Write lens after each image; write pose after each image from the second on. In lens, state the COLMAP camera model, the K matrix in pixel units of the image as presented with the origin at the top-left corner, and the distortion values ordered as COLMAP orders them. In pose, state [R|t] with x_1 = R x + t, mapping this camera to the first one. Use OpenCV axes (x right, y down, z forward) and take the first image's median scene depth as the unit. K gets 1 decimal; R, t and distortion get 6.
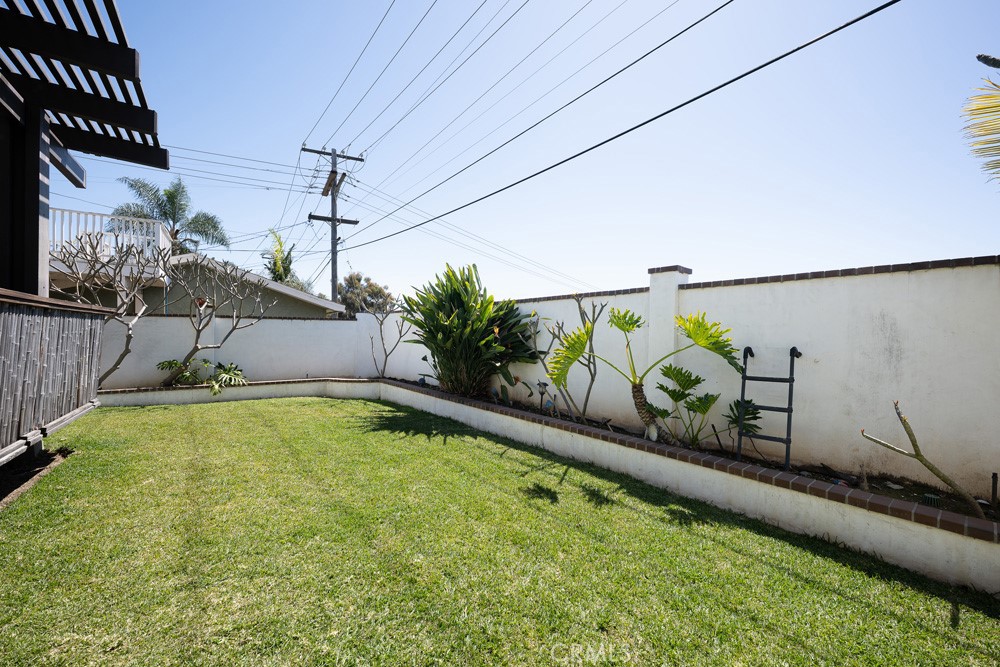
lens RADIAL K [[397.7, 0, 500.0], [0, 397.7, 333.5], [0, 0, 1]] dist [-0.000980, -0.000147]
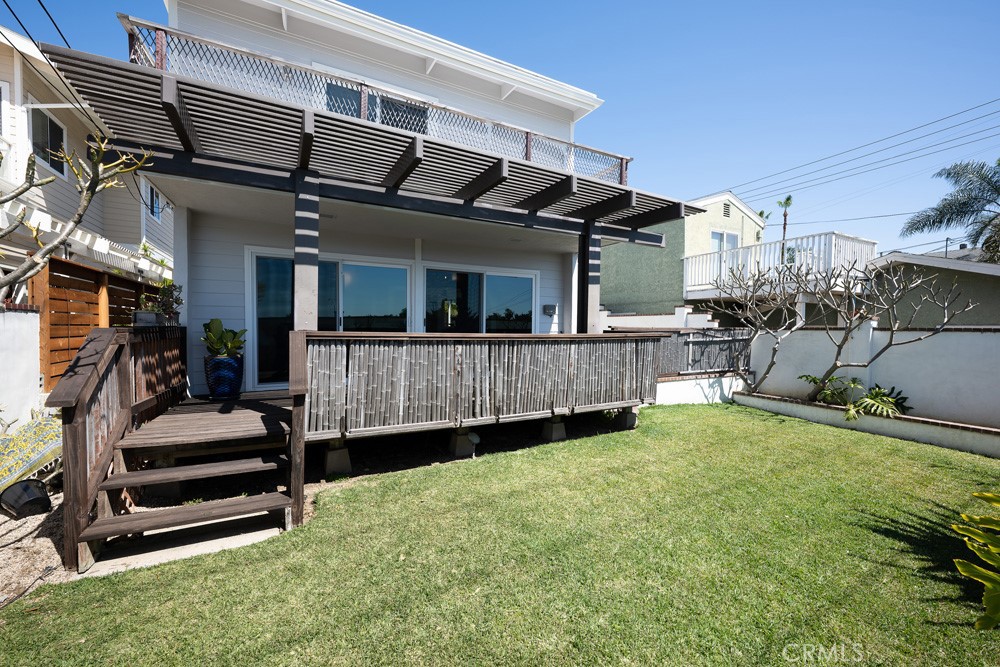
lens RADIAL K [[397.7, 0, 500.0], [0, 397.7, 333.5], [0, 0, 1]] dist [-0.000980, -0.000147]
pose [[-0.136142, 0.011201, -0.990626, 0.272517], [-0.006054, 0.999908, 0.012137, -0.046491], [0.990671, 0.007649, -0.136061, 0.387170]]
